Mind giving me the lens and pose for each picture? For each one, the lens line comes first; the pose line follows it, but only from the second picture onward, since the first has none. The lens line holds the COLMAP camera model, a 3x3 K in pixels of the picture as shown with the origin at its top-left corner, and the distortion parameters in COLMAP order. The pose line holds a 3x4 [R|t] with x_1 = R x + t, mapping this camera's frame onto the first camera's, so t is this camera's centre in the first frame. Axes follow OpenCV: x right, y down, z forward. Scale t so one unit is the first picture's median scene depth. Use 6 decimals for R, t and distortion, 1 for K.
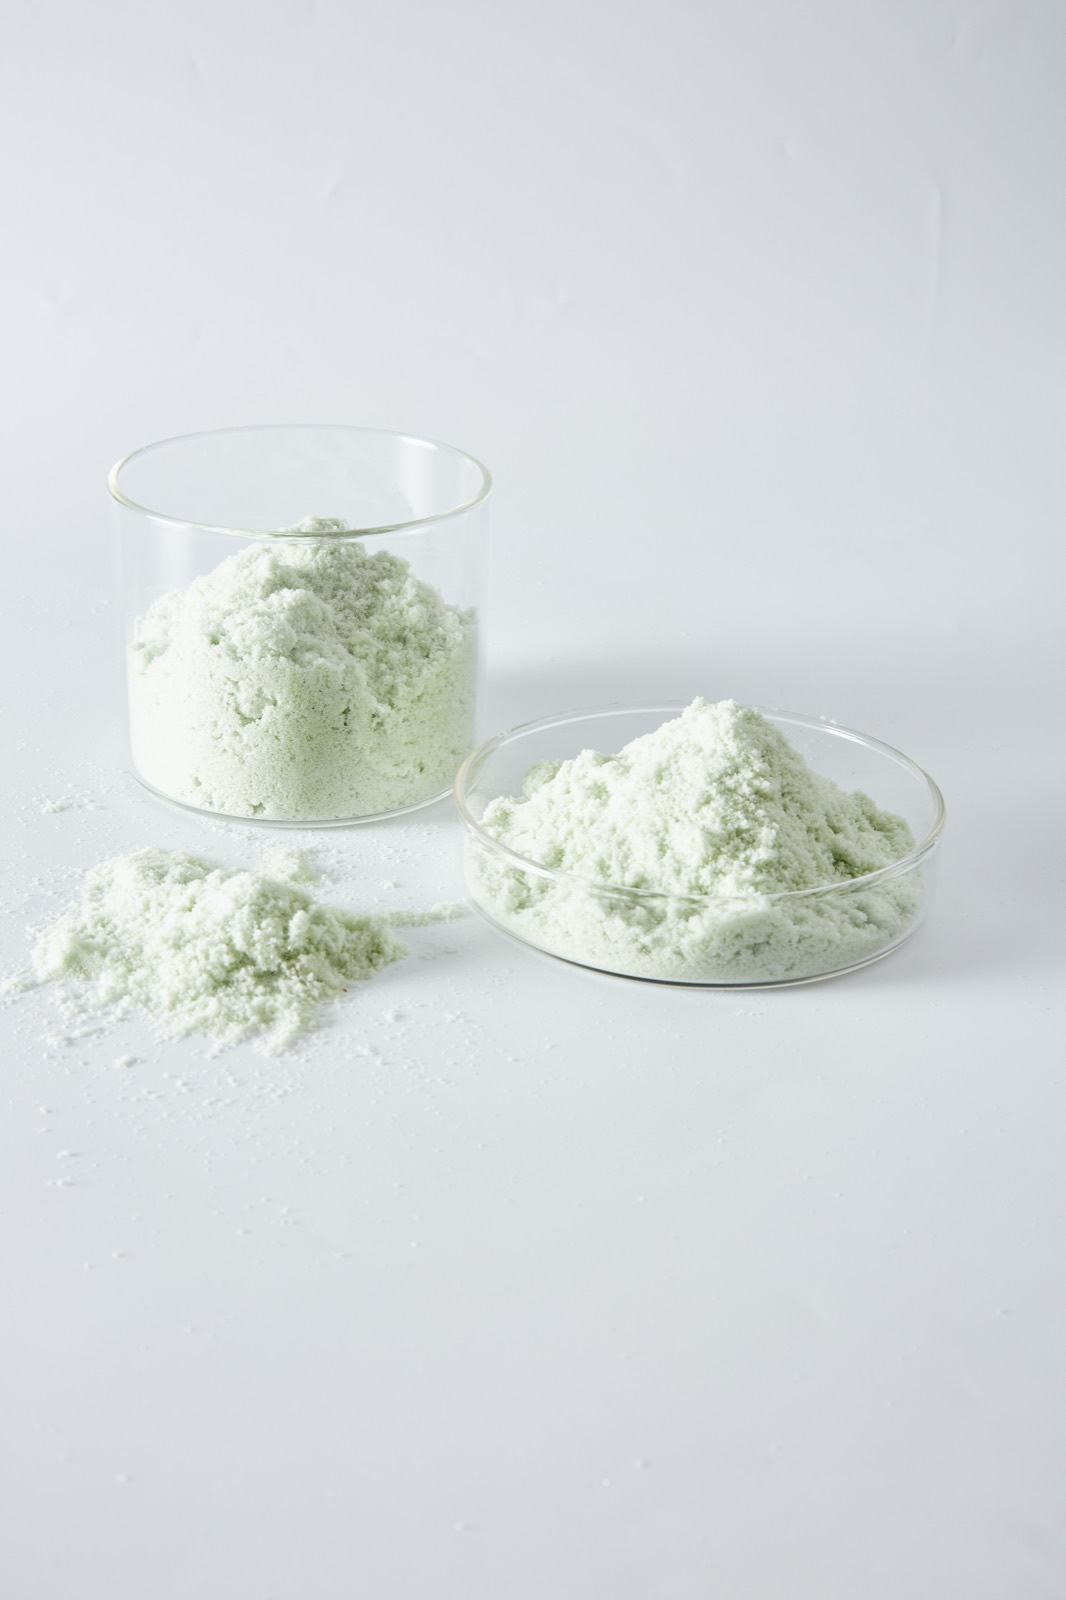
lens RADIAL K [[2167.4, 0, 529.0], [0, 2167.4, 803.1], [0, 0, 1]] dist [-0.088598, 0.041323]
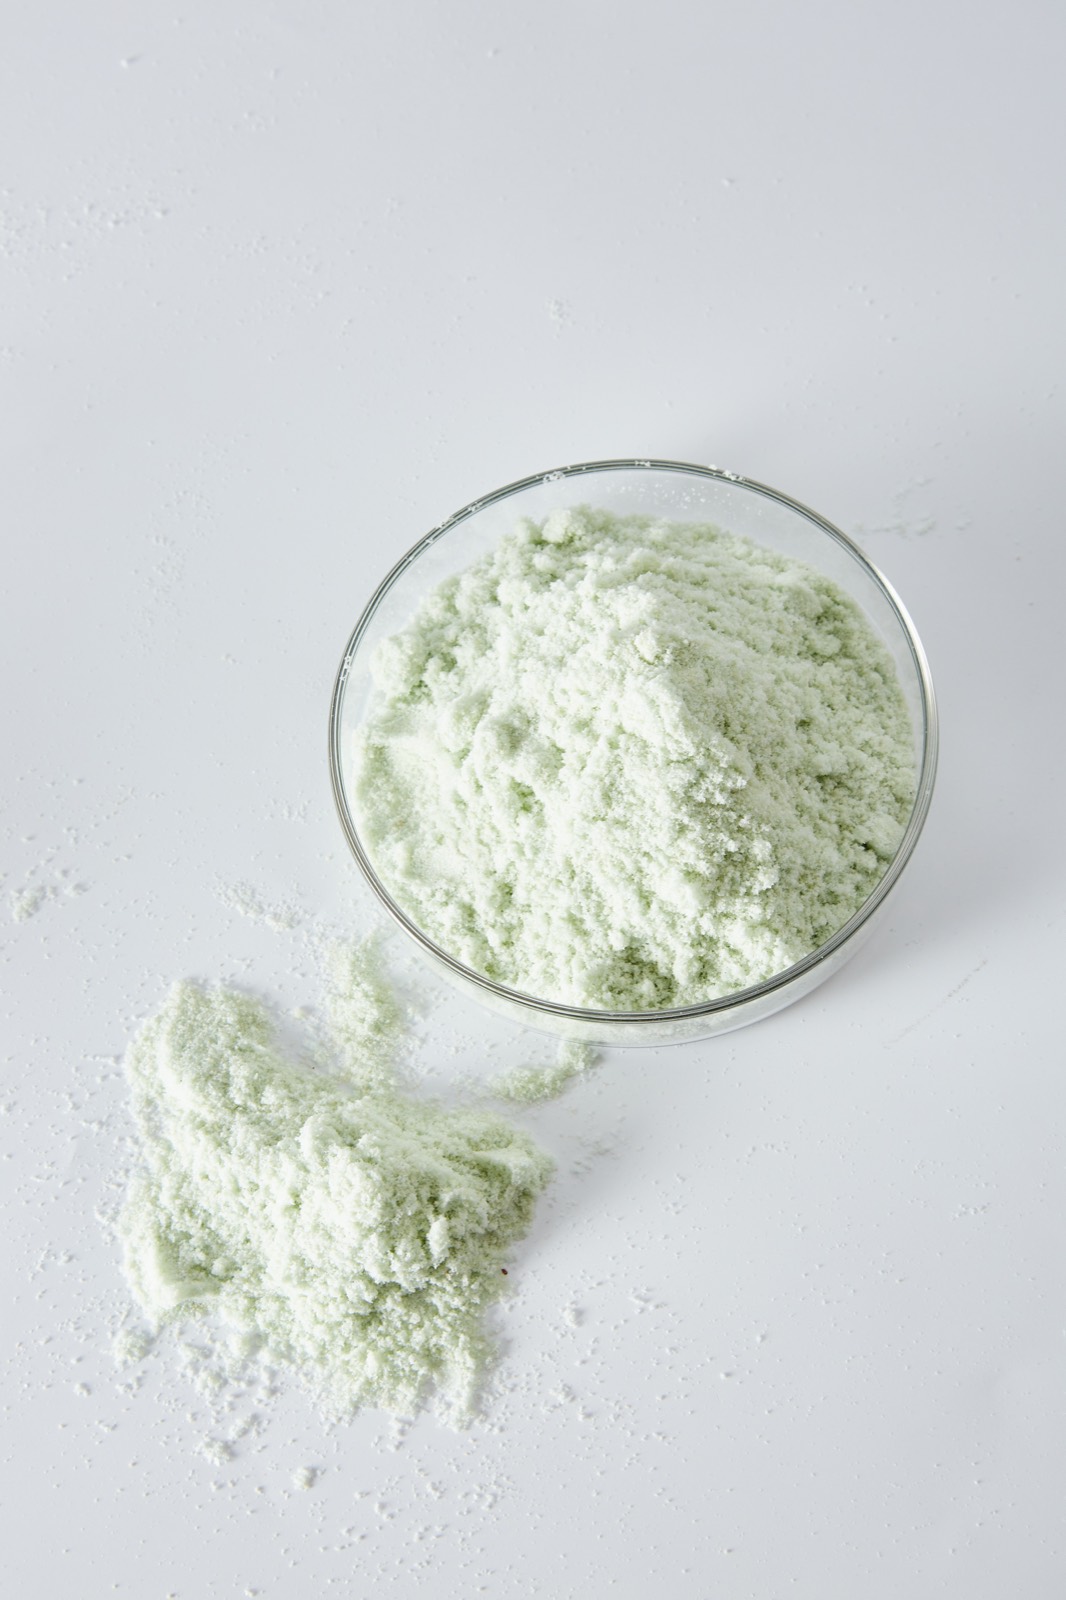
lens RADIAL K [[2561.3, 0, 529.7], [0, 2561.3, 801.6], [0, 0, 1]] dist [-0.081986, -0.077791]
pose [[0.981859, -0.189535, -0.005451, -0.034510], [0.138125, 0.695253, 0.705368, -0.763419], [-0.129902, -0.693325, 0.708820, 0.411942]]
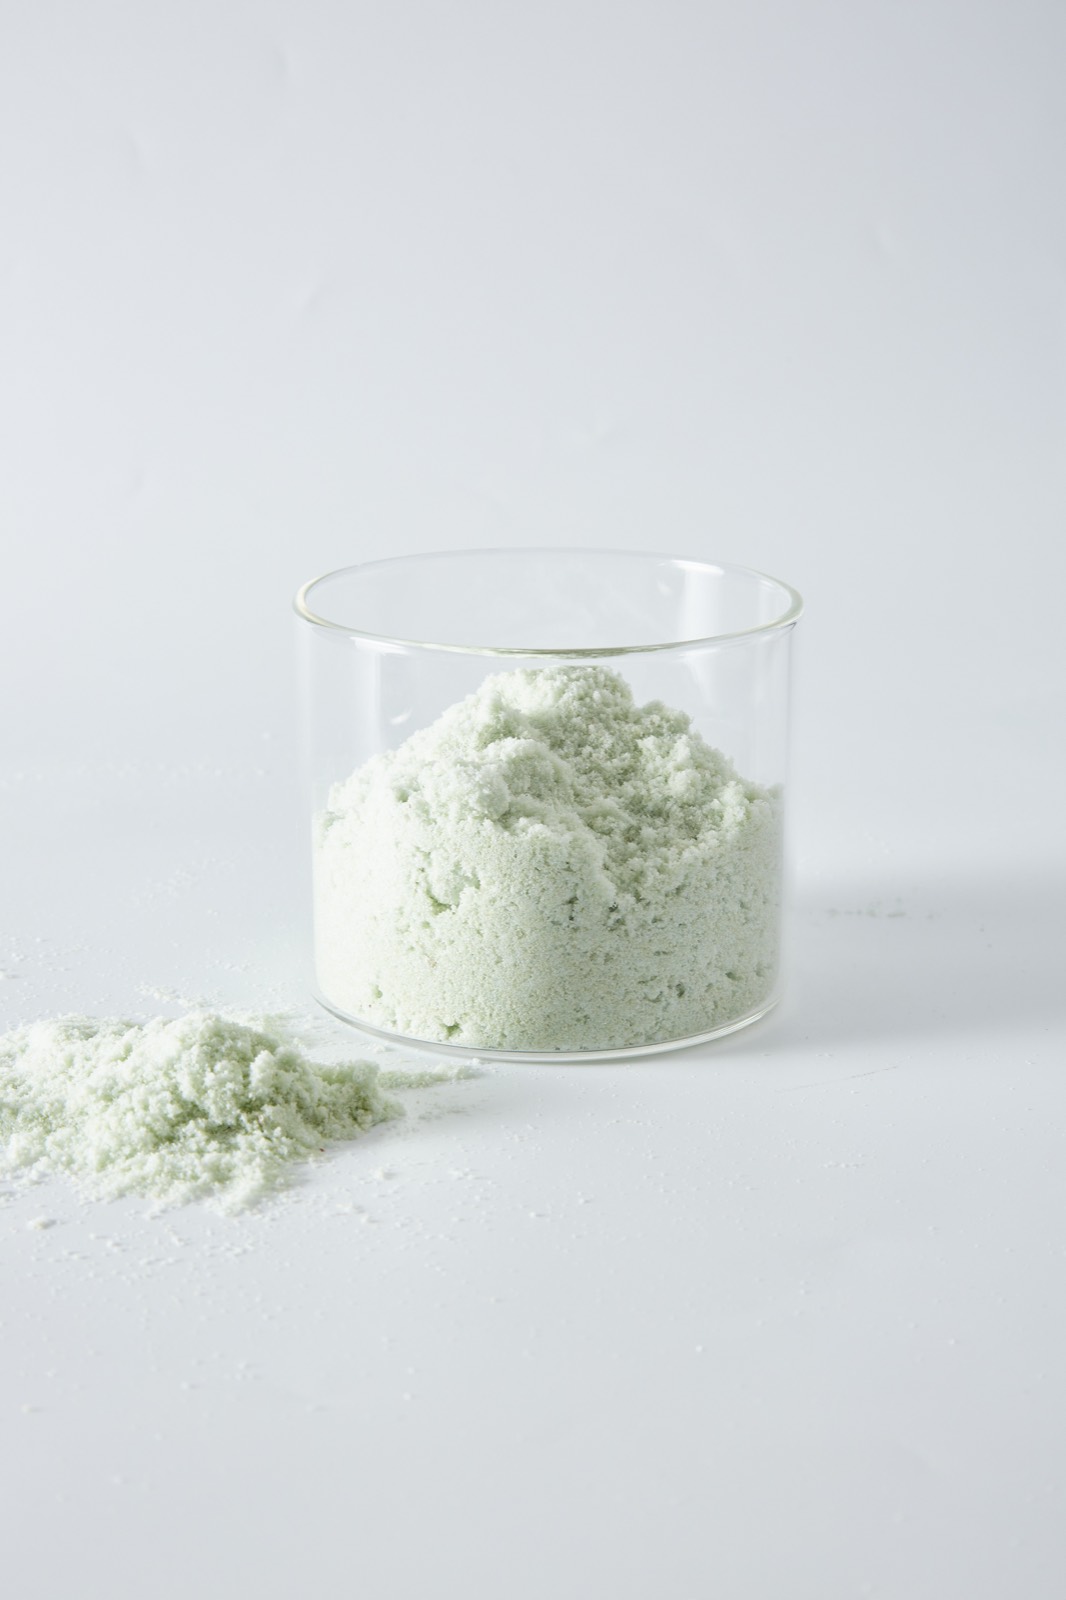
lens RADIAL K [[2948.9, 0, 531.5], [0, 2948.9, 802.0], [0, 0, 1]] dist [-0.082048, -0.117421]
pose [[0.999544, -0.022929, -0.019643, 0.014539], [0.019349, 0.985892, -0.166263, 0.141819], [0.023178, 0.165807, 0.985886, -0.068050]]
